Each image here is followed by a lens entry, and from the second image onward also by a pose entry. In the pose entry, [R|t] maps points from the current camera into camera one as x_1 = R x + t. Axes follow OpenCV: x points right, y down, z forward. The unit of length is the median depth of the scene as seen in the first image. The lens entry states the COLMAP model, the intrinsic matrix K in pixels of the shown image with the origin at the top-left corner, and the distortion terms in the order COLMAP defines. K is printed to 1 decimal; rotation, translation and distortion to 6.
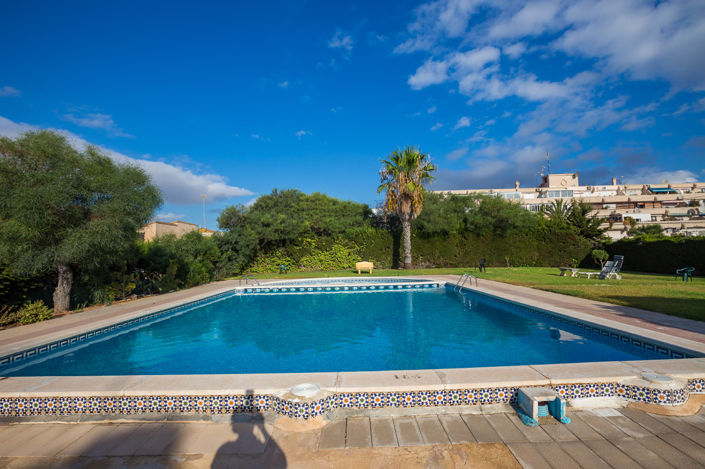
lens RADIAL K [[325.3, 0, 366.2], [0, 325.3, 233.0], [0, 0, 1]] dist [-0.053681, 0.020153]
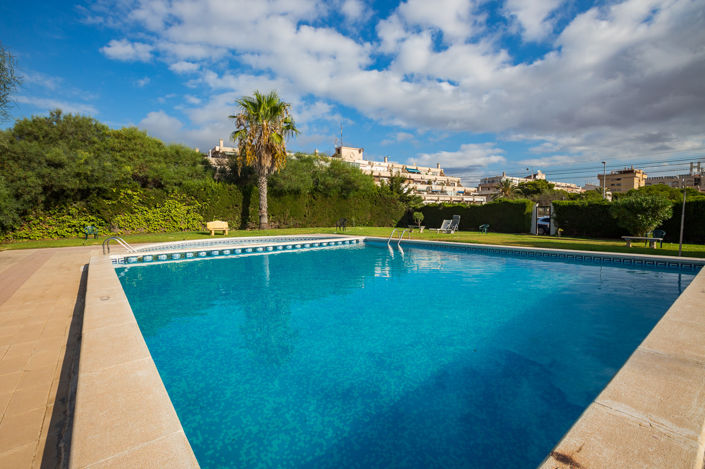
lens RADIAL K [[325.3, 0, 366.2], [0, 325.3, 233.0], [0, 0, 1]] dist [-0.053681, 0.020153]
pose [[0.792097, -0.020326, 0.610056, -0.187840], [-0.047043, 0.994440, 0.094214, 0.020772], [-0.608579, -0.103326, 0.786737, 0.103869]]
